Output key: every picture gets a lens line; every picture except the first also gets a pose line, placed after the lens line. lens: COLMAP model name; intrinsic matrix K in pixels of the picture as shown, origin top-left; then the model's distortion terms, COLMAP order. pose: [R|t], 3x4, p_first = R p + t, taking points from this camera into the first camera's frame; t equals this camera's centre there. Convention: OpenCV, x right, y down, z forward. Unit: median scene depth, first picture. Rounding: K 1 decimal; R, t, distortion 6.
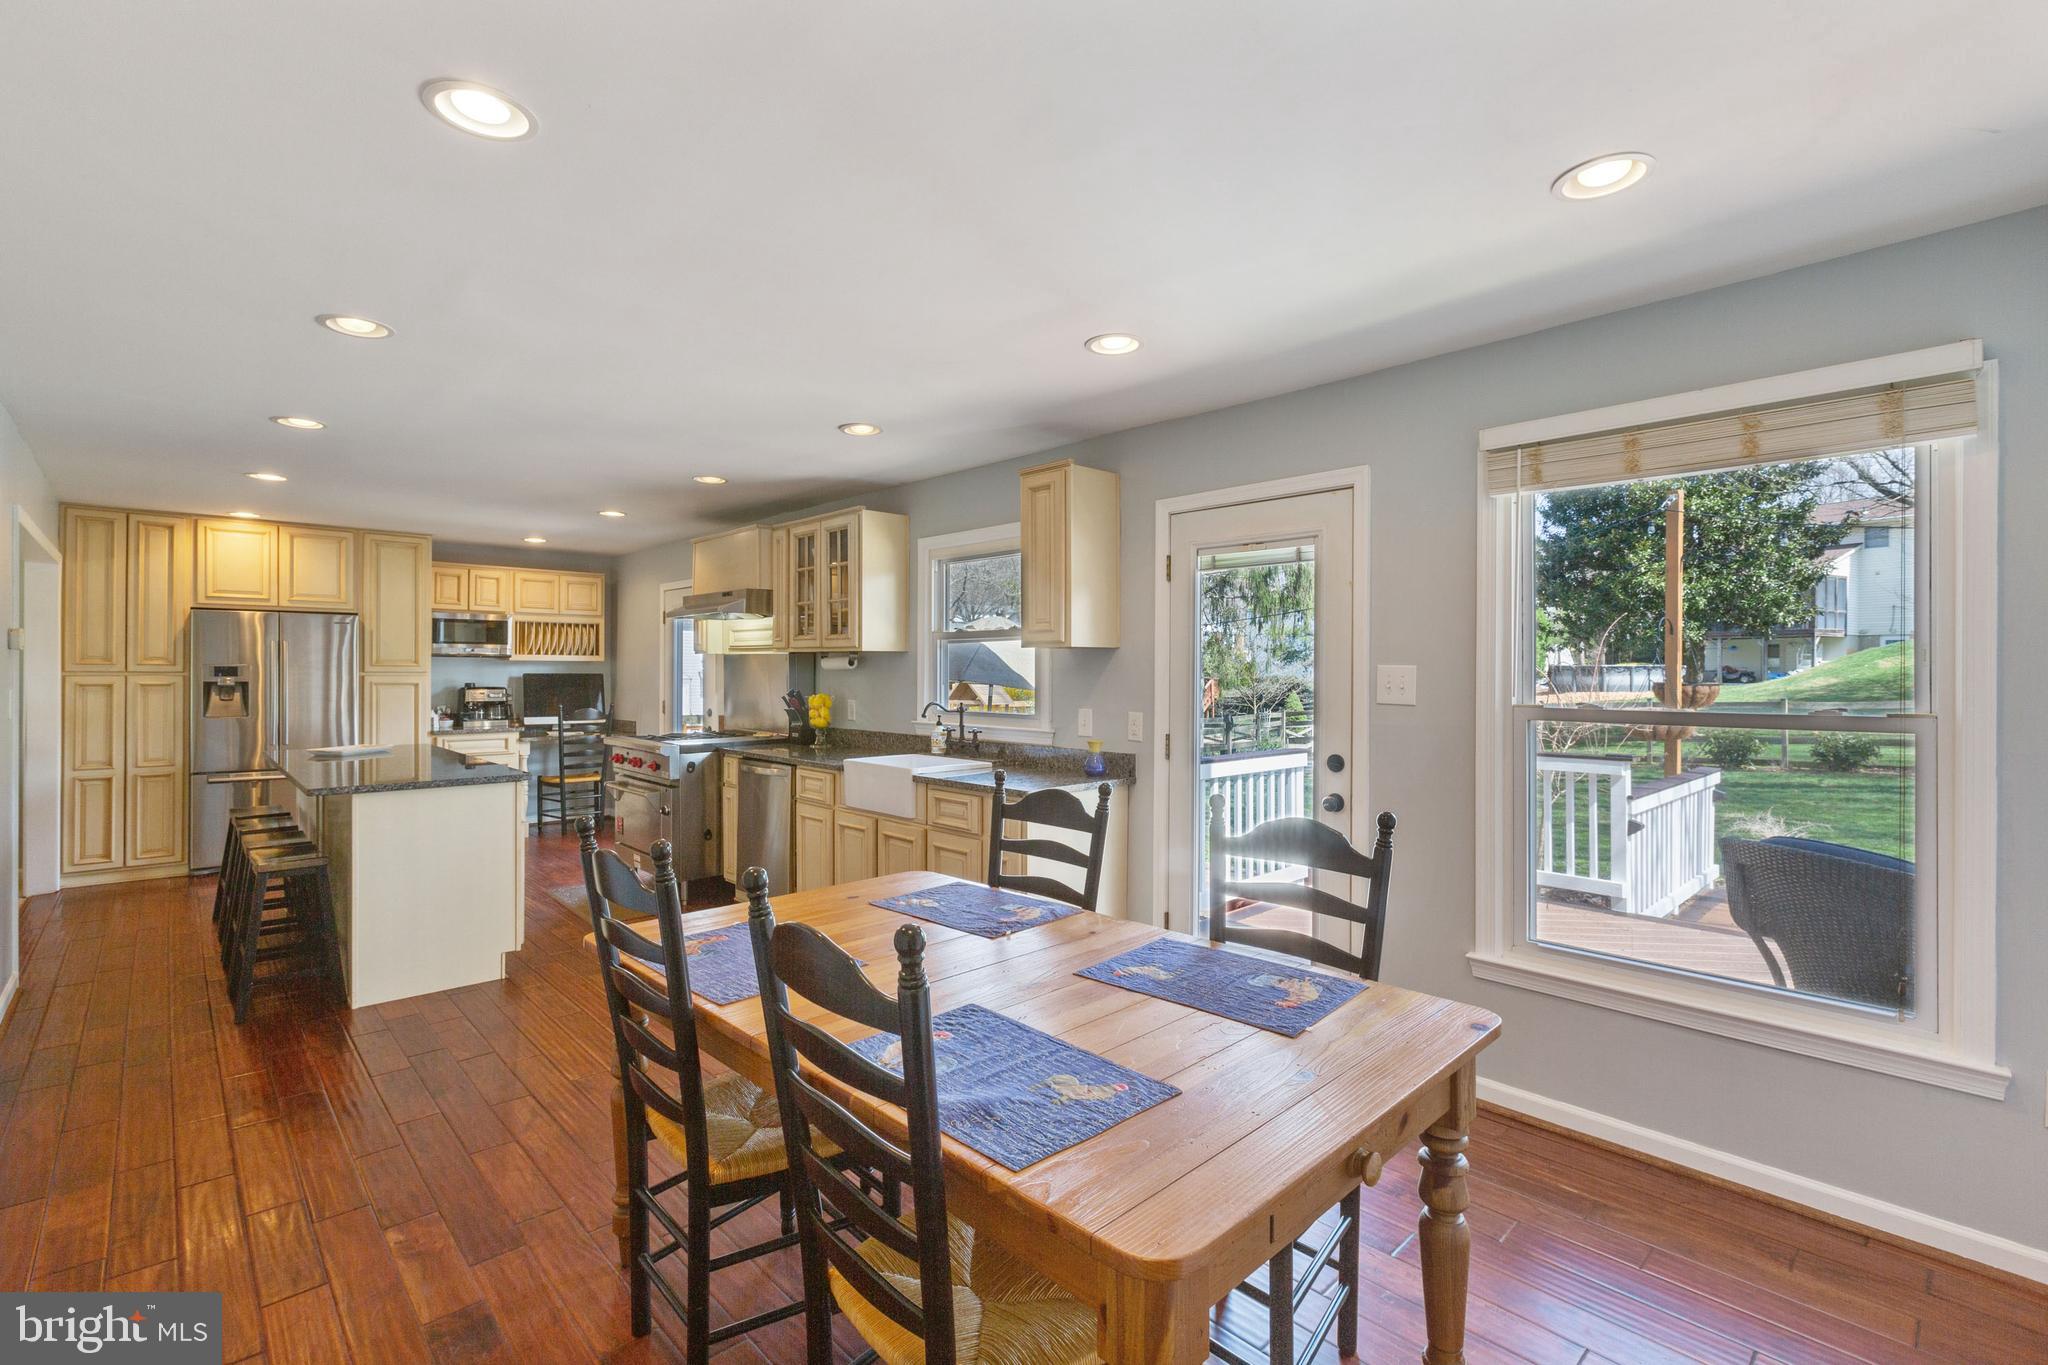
lens RADIAL K [[924.0, 0, 1017.5], [0, 924.0, 676.0], [0, 0, 1]] dist [-0.002397, -0.000662]
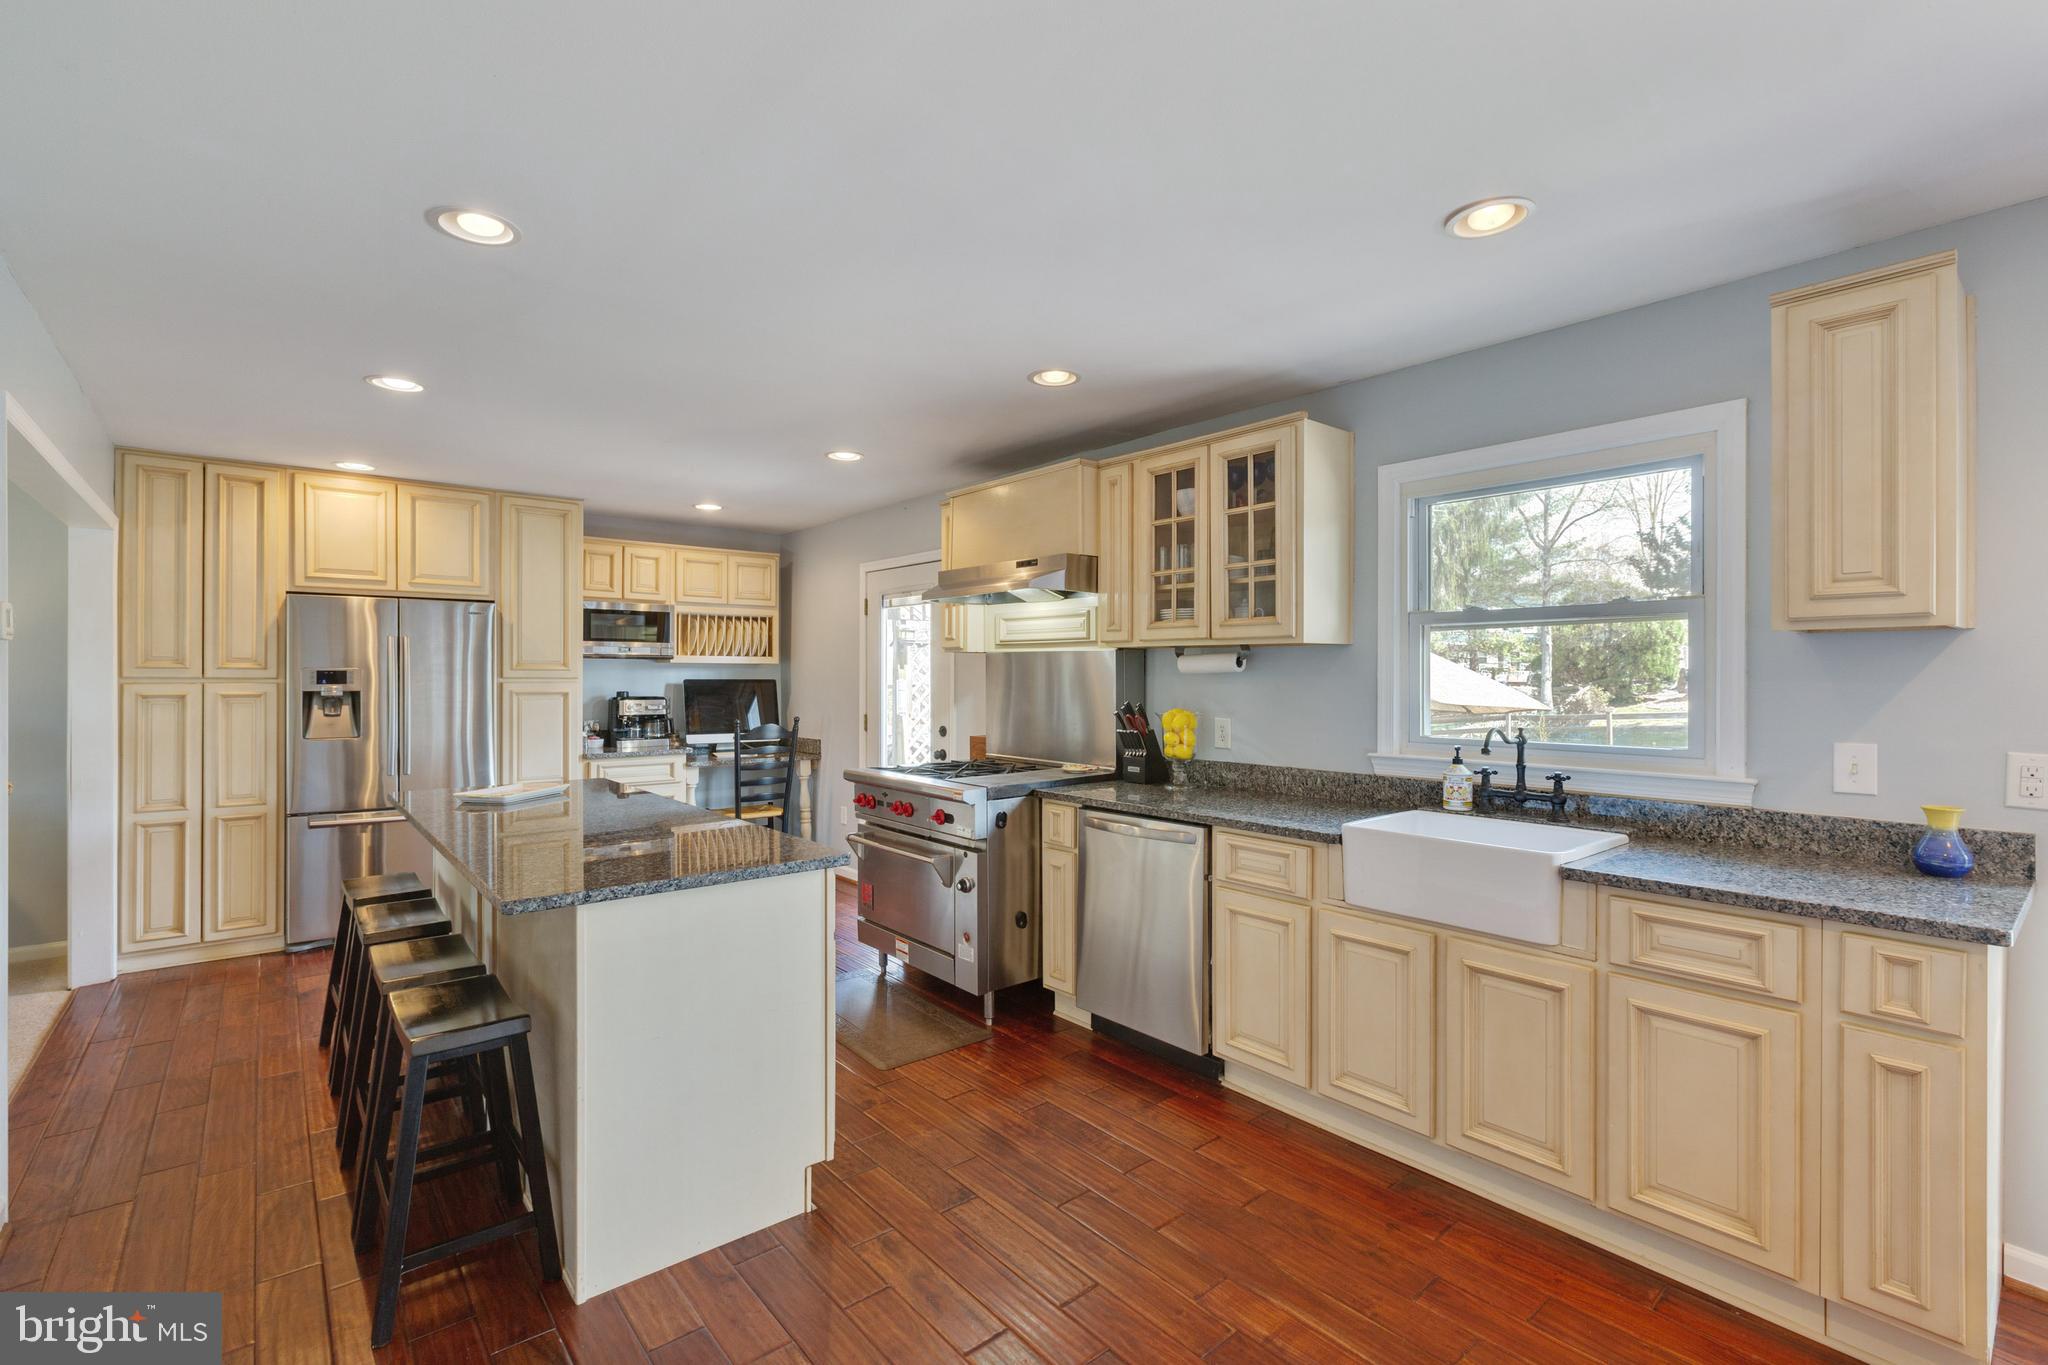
lens RADIAL K [[939.8, 0, 1024.0], [0, 939.8, 682.5], [0, 0, 1]] dist [-0.002227, 0.000197]
pose [[0.998014, -0.001488, -0.062979, -0.258853], [0.001595, 0.999997, 0.001658, -0.001199], [0.062977, -0.001755, 0.998013, 0.285589]]
